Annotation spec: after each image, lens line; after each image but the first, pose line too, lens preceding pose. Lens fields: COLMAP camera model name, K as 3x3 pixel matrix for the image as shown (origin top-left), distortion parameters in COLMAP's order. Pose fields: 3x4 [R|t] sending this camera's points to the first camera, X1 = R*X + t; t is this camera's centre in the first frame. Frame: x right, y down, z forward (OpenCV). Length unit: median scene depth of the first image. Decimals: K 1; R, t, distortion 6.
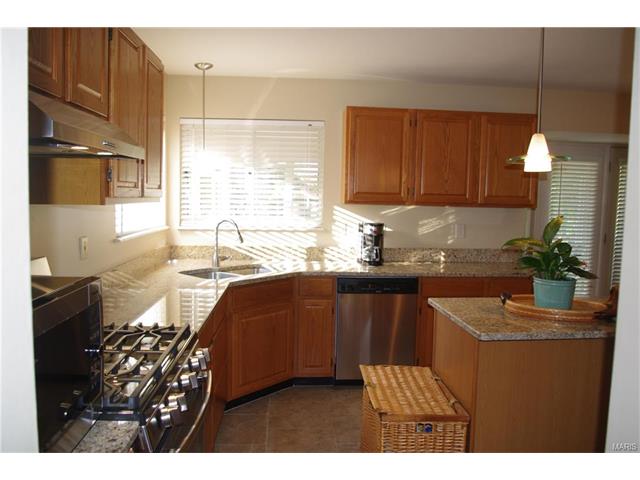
lens RADIAL K [[499.8, 0, 320.0], [0, 499.8, 240.0], [0, 0, 1]] dist [-0.093218, 0.044028]
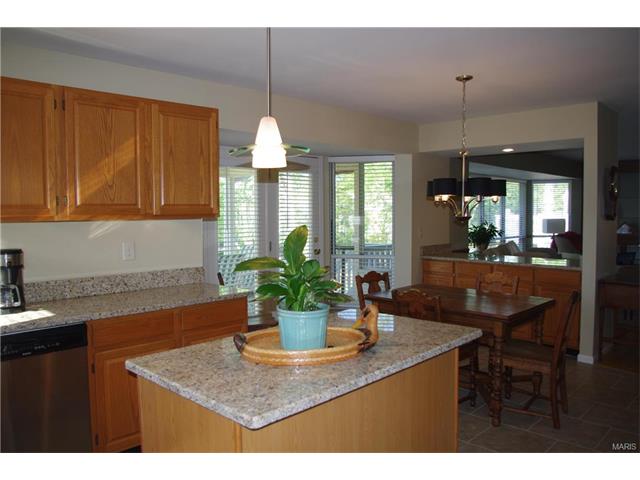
lens RADIAL K [[499.8, 0, 320.0], [0, 499.8, 240.0], [0, 0, 1]] dist [-0.093218, 0.044028]
pose [[0.747819, -0.063549, 0.660854, -0.005155], [0.079769, 0.996798, 0.005587, -0.017770], [-0.659093, 0.048538, 0.750493, 0.246697]]
